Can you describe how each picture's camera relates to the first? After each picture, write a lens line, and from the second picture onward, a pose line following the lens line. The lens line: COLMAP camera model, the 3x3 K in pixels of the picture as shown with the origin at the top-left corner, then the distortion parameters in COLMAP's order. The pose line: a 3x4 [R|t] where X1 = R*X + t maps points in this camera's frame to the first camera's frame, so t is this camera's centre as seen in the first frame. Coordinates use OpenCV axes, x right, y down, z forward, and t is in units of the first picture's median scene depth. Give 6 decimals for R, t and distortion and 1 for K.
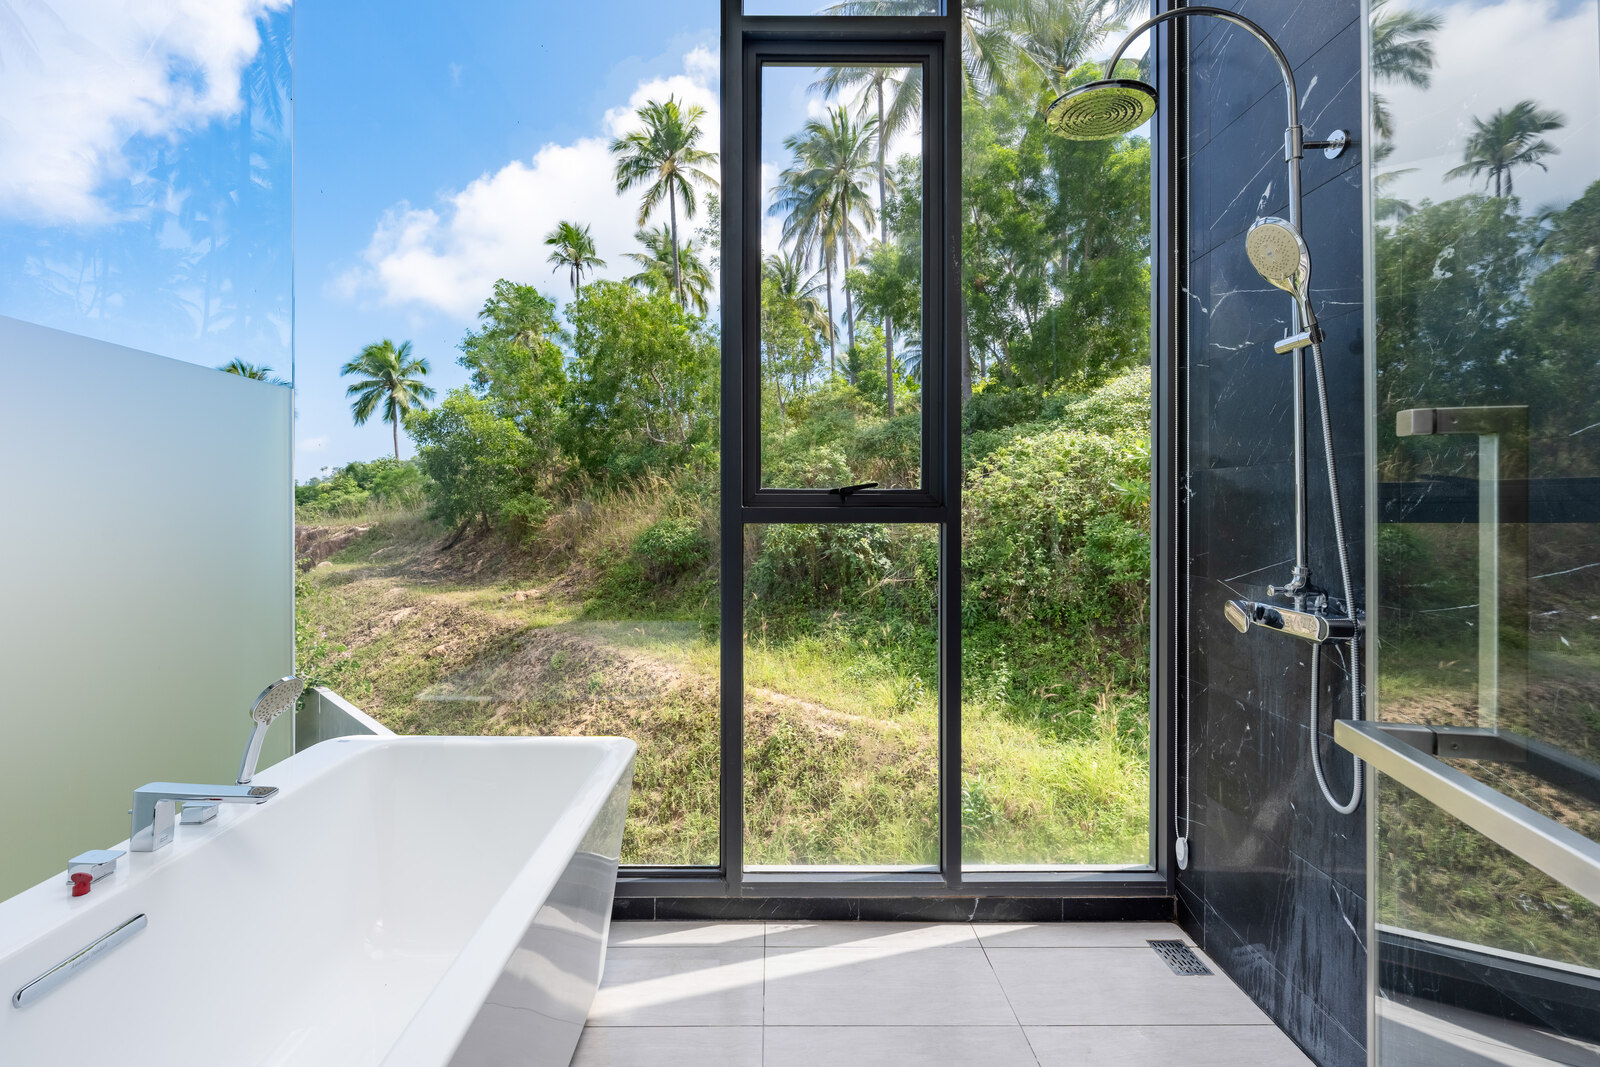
lens RADIAL K [[693.0, 0, 794.4], [0, 693.0, 518.4], [0, 0, 1]] dist [-0.000212, 0.000016]
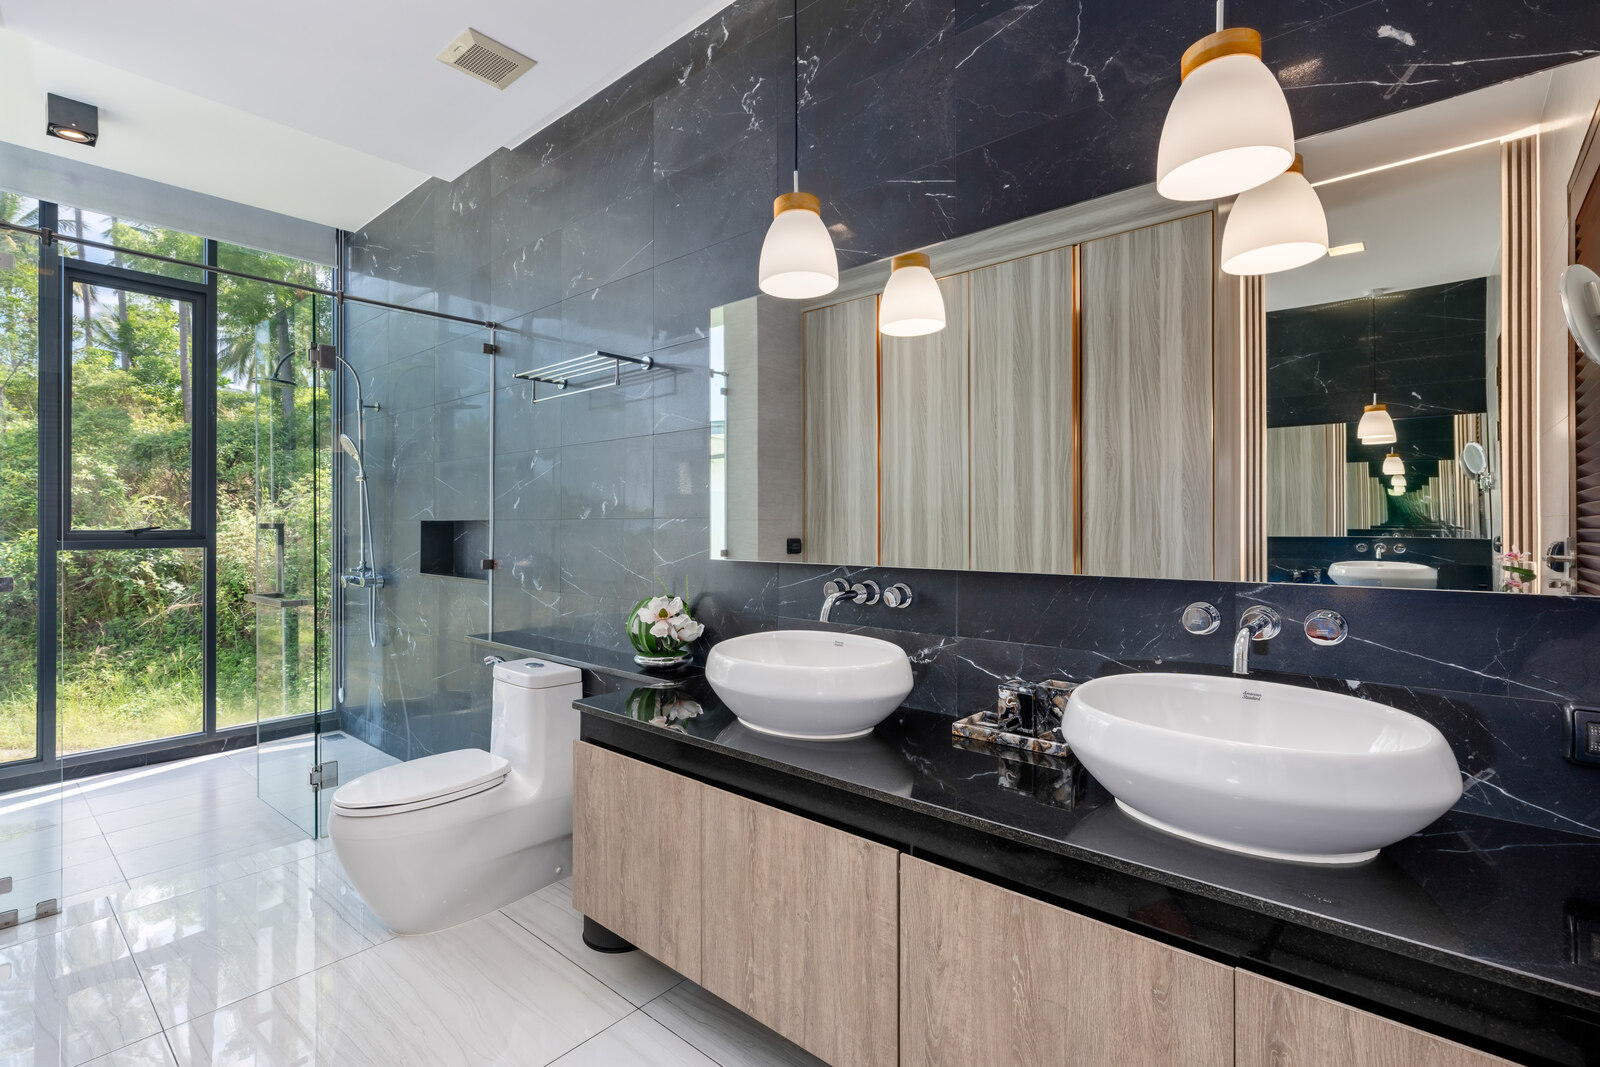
lens RADIAL K [[738.9, 0, 806.1], [0, 738.9, 525.0], [0, 0, 1]] dist [-0.007501, 0.000079]
pose [[0.671076, 0.002509, 0.741384, -0.029728], [0.006263, 0.999939, -0.009052, -0.004715], [-0.741362, 0.010718, 0.671020, -0.269534]]
